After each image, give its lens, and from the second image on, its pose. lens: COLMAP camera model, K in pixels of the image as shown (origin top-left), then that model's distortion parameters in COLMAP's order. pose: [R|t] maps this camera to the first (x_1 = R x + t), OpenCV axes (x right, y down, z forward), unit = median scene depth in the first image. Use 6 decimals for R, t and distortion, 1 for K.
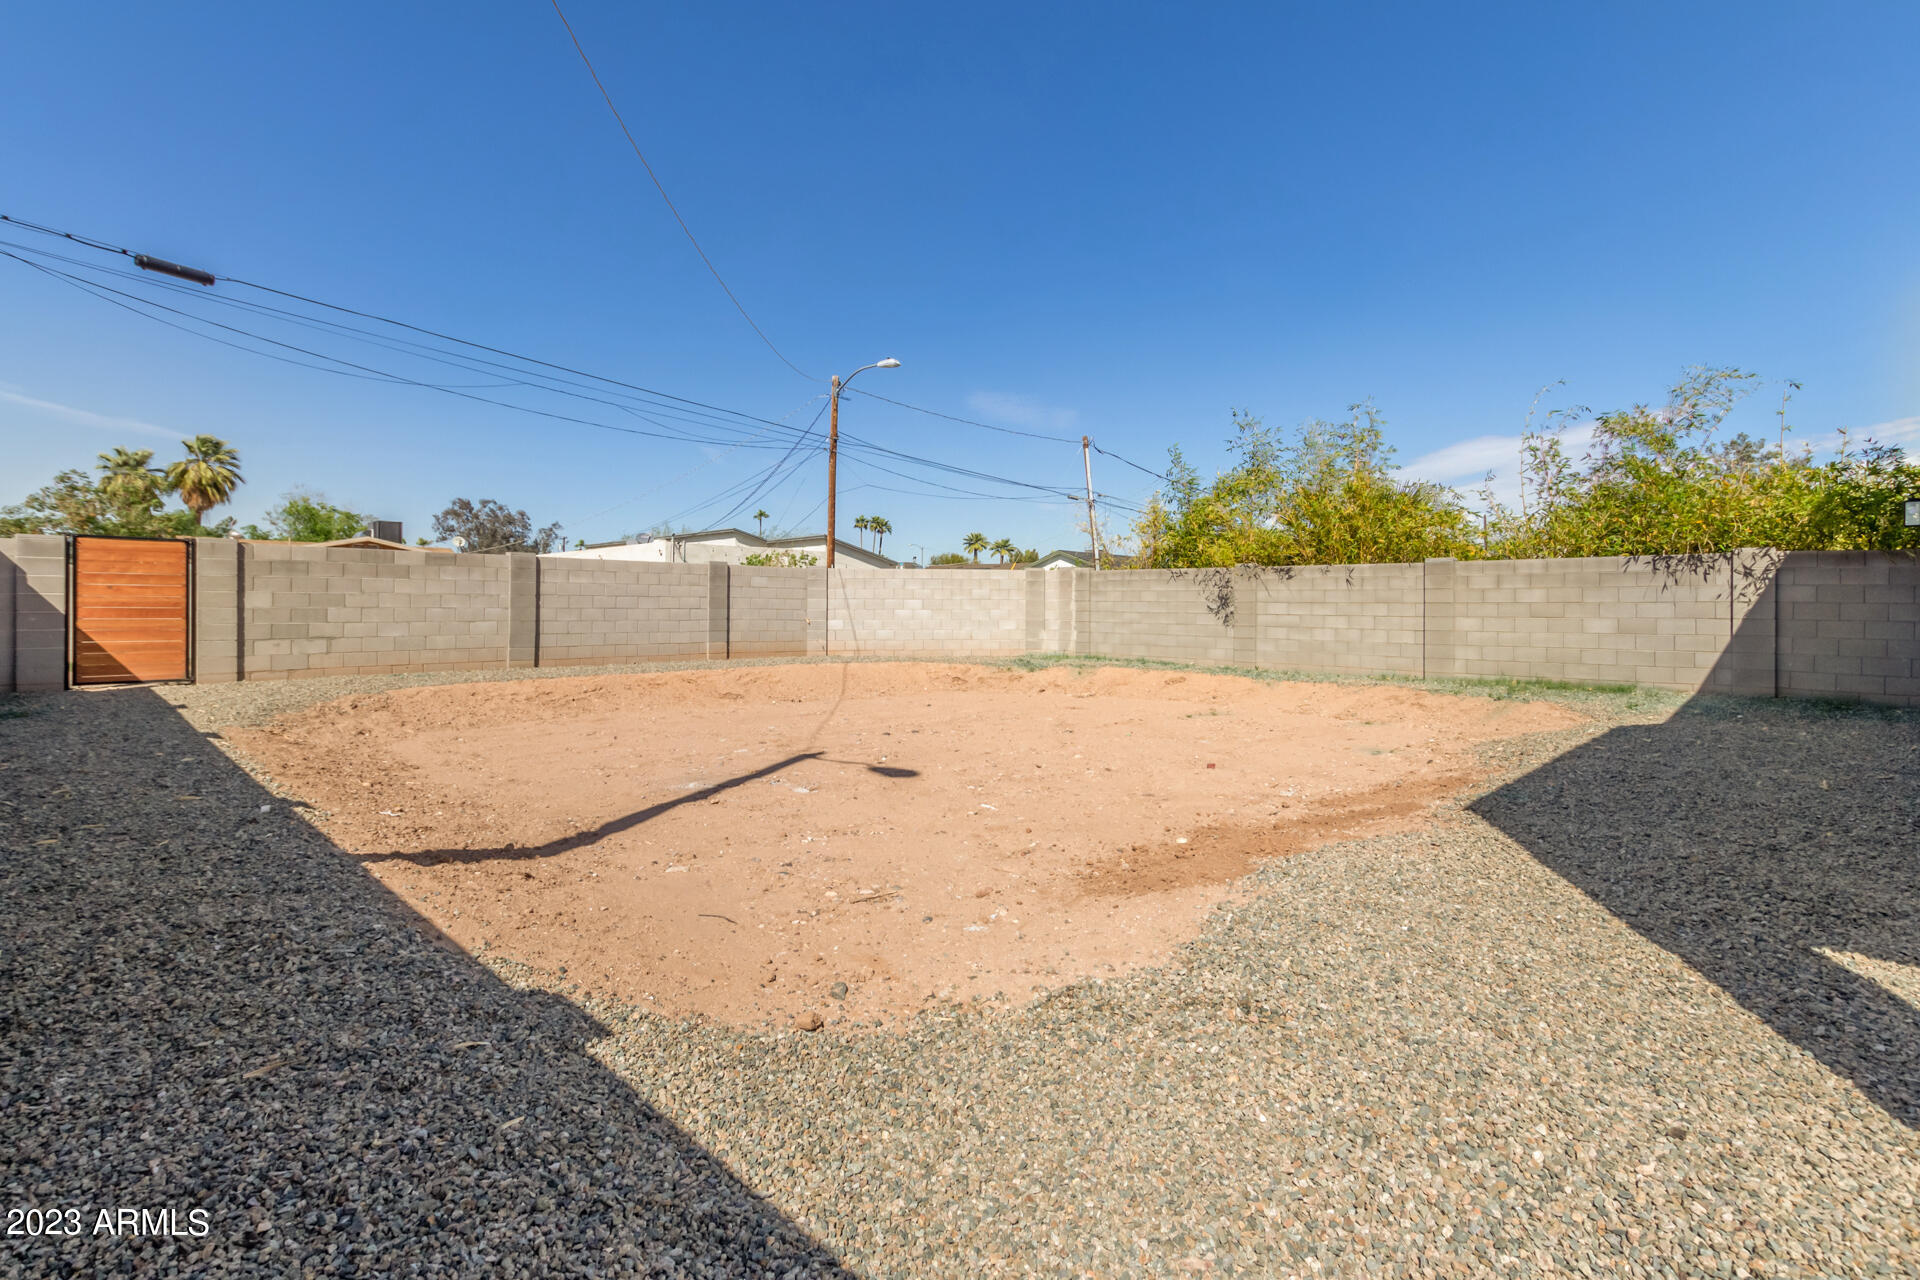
lens RADIAL K [[885.6, 0, 967.0], [0, 885.6, 643.3], [0, 0, 1]] dist [0.000936, -0.000423]
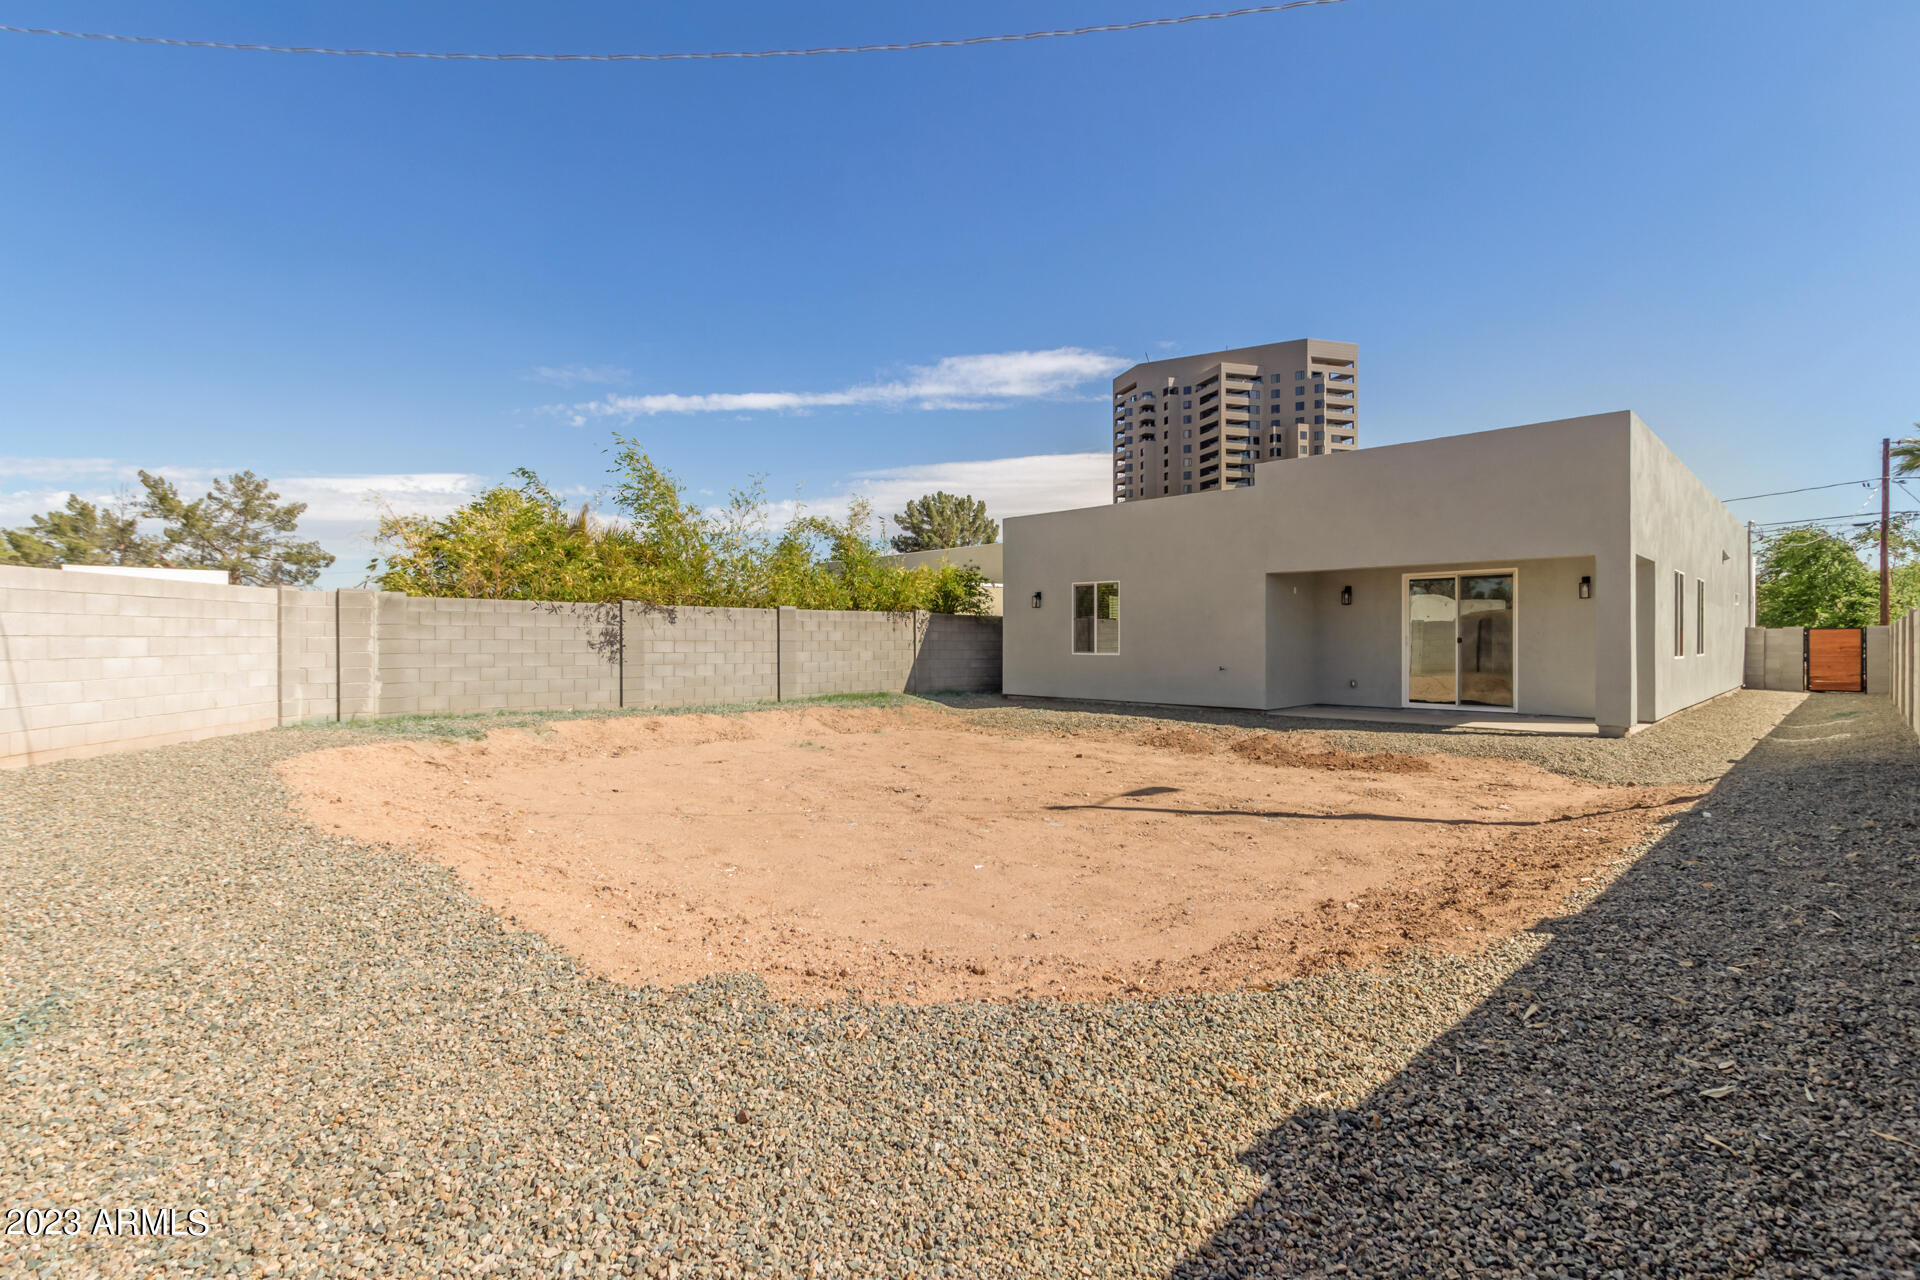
lens RADIAL K [[877.1, 0, 955.9], [0, 877.1, 647.5], [0, 0, 1]] dist [0.003813, 0.000246]
pose [[0.057470, -0.015345, 0.998229, -0.646024], [0.041122, 0.999070, 0.012990, -0.038017], [-0.997500, 0.040303, 0.058047, 0.609821]]
